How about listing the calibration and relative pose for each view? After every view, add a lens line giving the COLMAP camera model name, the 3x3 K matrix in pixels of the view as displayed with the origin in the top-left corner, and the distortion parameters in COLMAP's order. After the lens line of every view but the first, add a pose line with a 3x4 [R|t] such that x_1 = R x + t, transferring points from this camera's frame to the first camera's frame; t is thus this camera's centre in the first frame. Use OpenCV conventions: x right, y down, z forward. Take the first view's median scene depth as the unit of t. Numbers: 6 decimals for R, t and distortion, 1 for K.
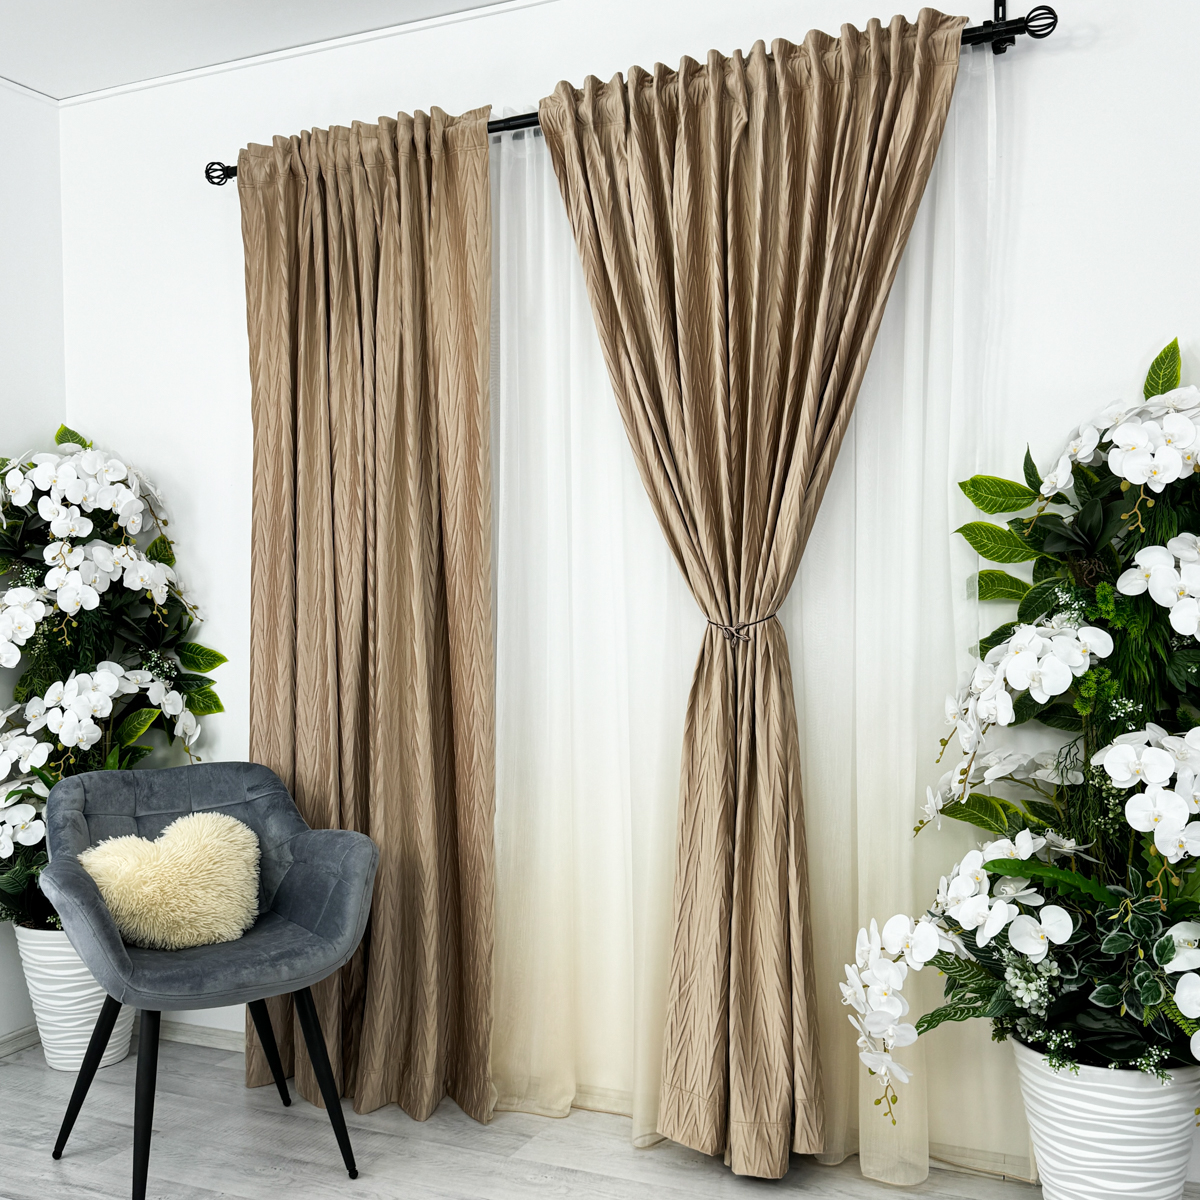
lens RADIAL K [[1324.0, 0, 600.0], [0, 1324.0, 600.0], [0, 0, 1]] dist [0.018396, -0.039742]
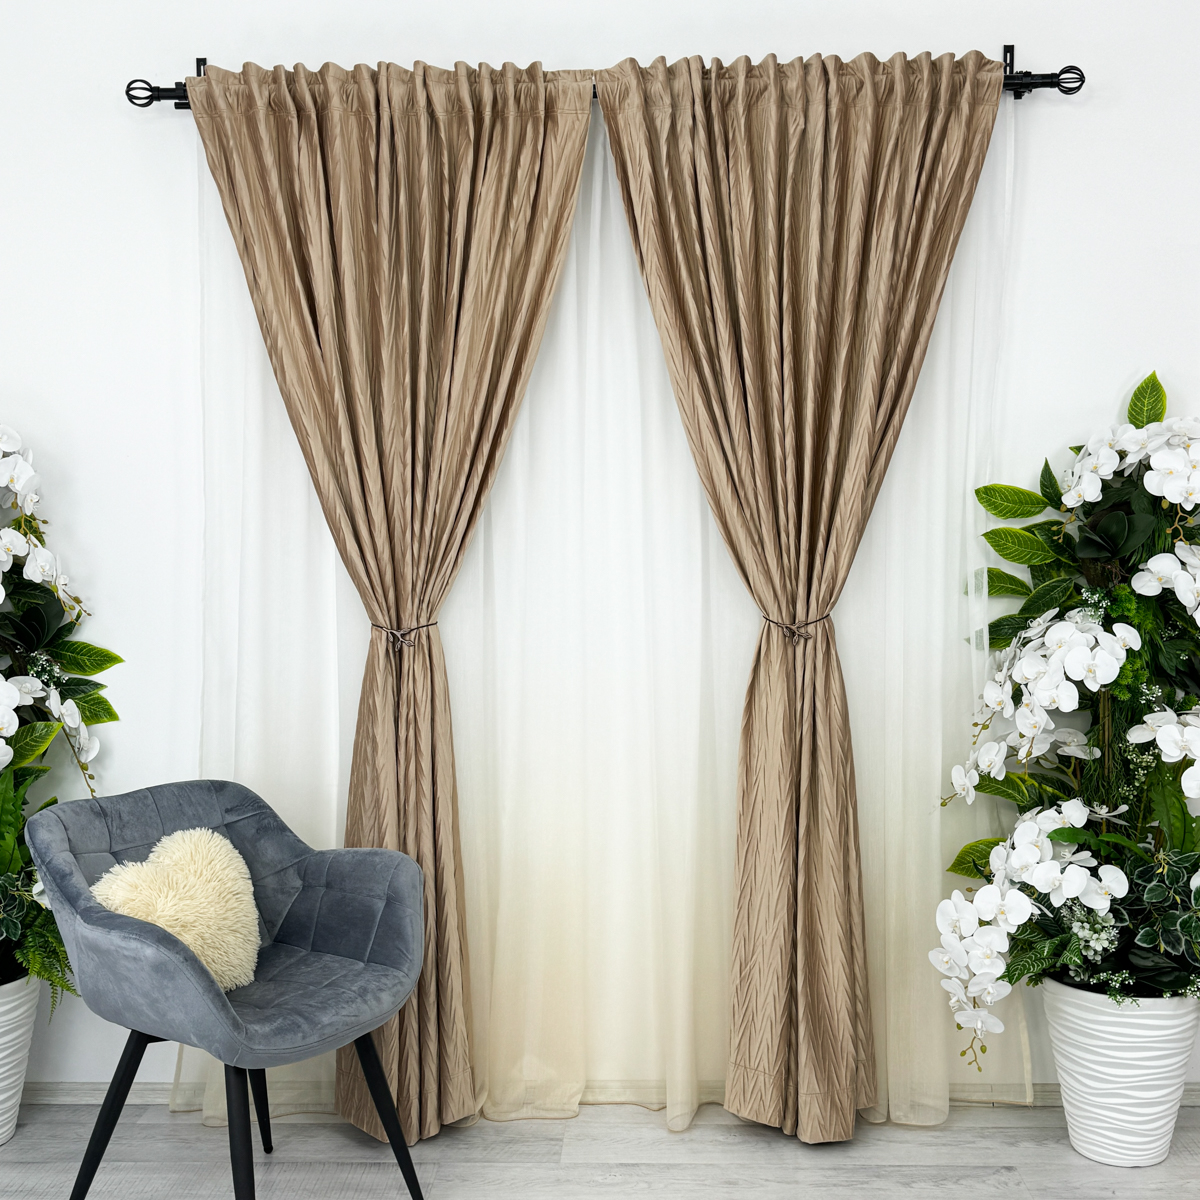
lens RADIAL K [[1415.0, 0, 600.0], [0, 1415.0, 600.0], [0, 0, 1]] dist [0.008697, 0.016343]
pose [[0.917528, -0.015344, 0.397375, -0.481123], [-0.003046, 0.998955, 0.045606, -0.049171], [-0.397660, -0.043055, 0.916522, 0.042604]]
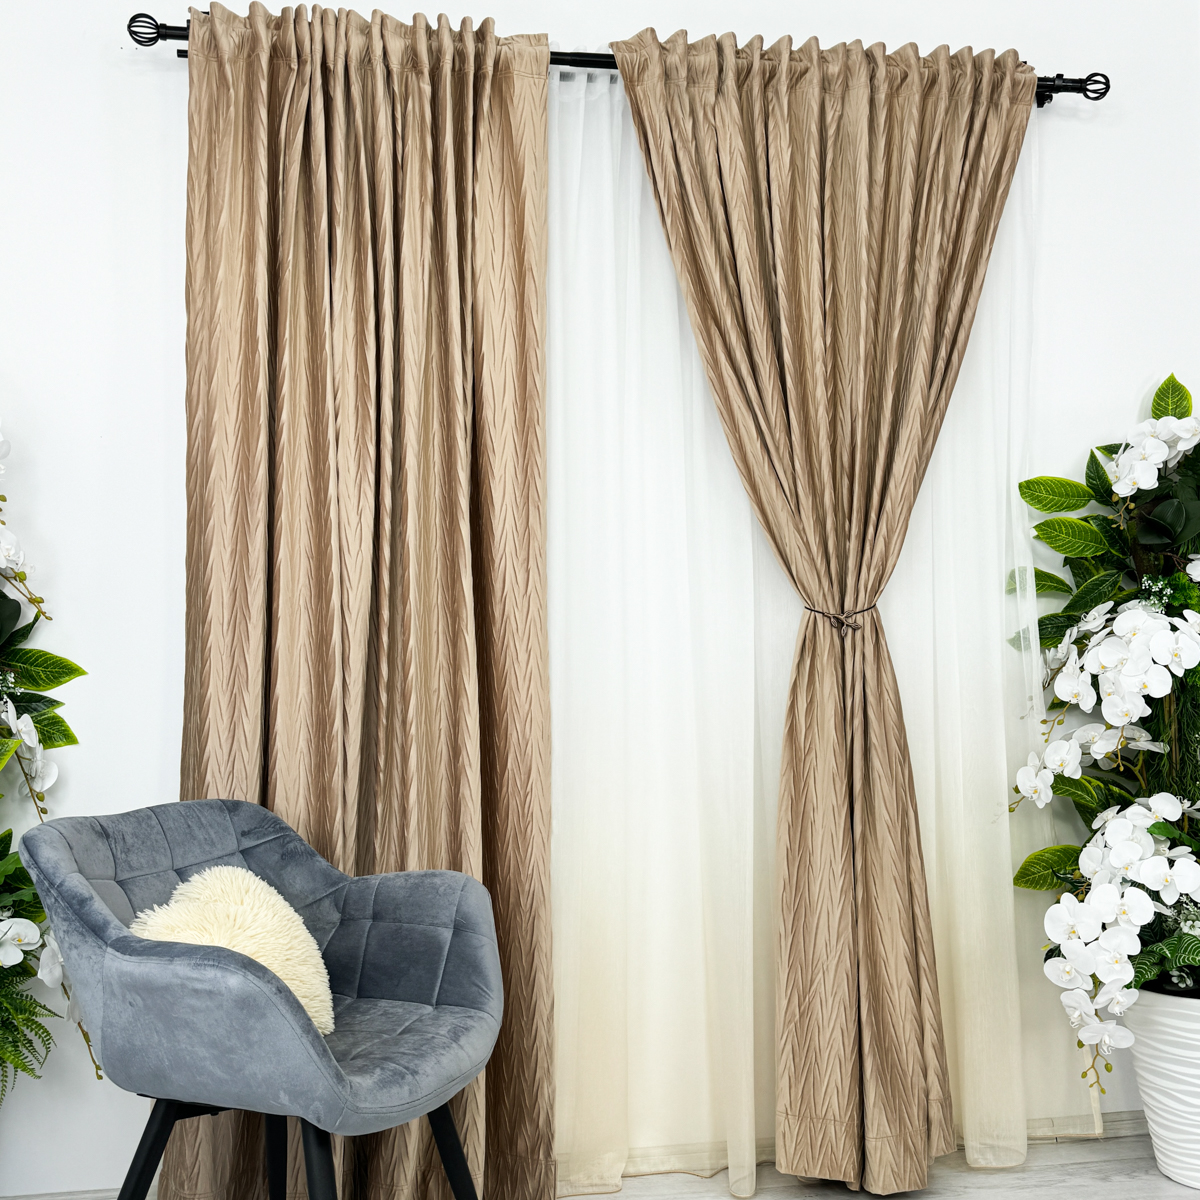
lens RADIAL K [[1269.9, 0, 566.2], [0, 1269.9, 577.5], [0, 0, 1]] dist [0.034305, -0.096092]
pose [[0.833625, 0.038985, 0.550954, -0.600882], [0.006685, 0.996721, -0.080642, 0.068664], [-0.552291, 0.070908, 0.830630, 0.347506]]
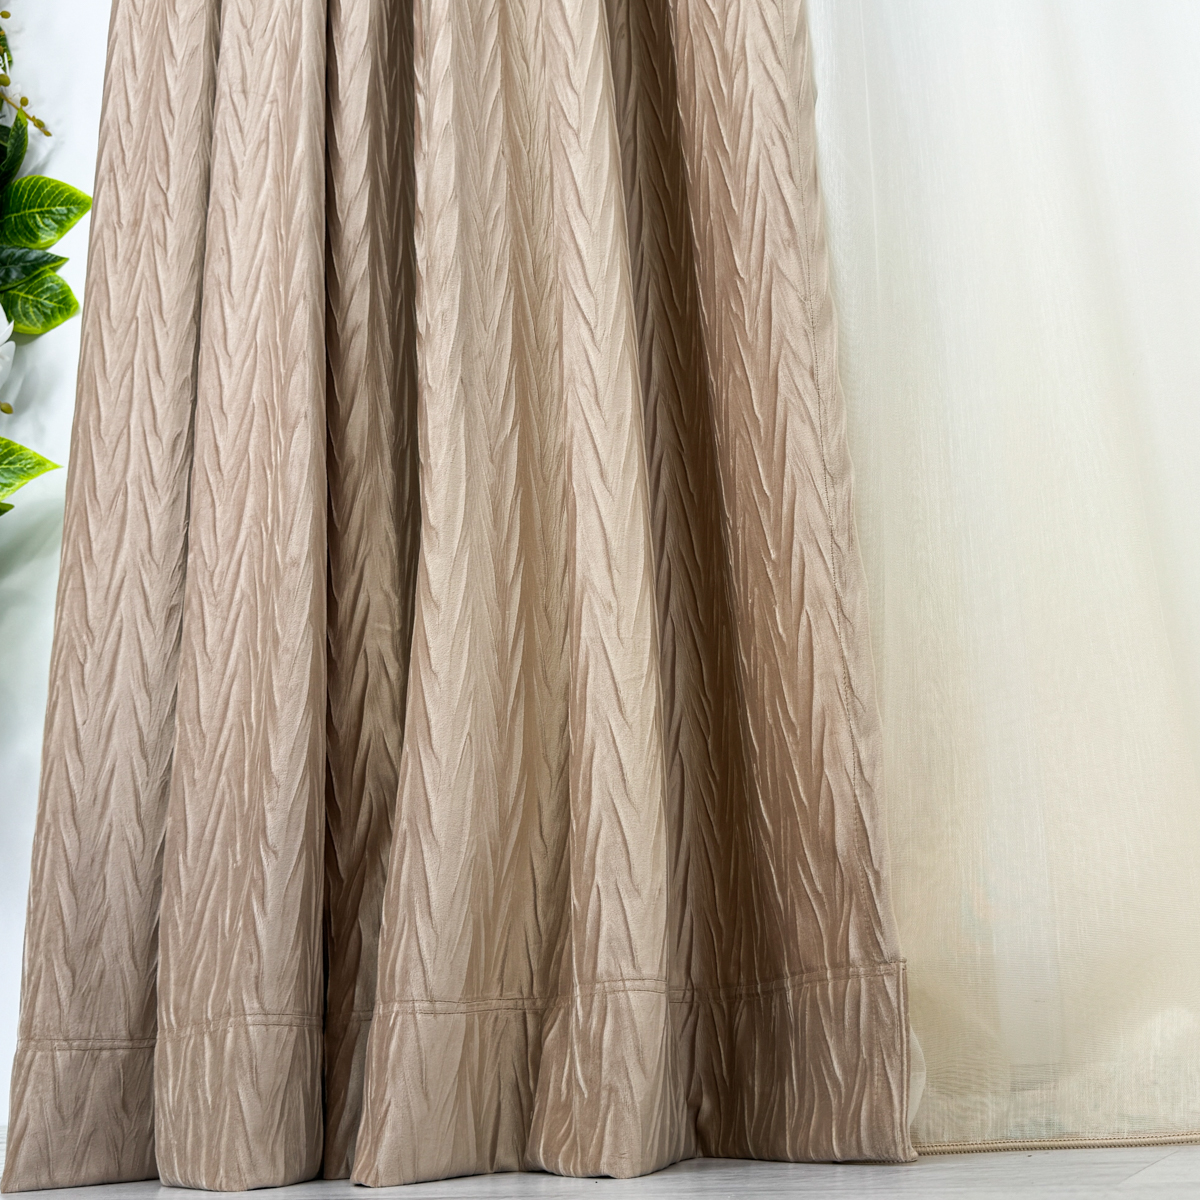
lens RADIAL K [[1324.0, 0, 600.0], [0, 1324.0, 600.0], [0, 0, 1]] dist [0.018396, -0.039742]
pose [[0.997920, -0.055347, -0.033057, -0.143773], [0.041928, 0.946710, -0.319346, 0.419940], [0.048970, 0.317296, 0.947061, 0.848113]]
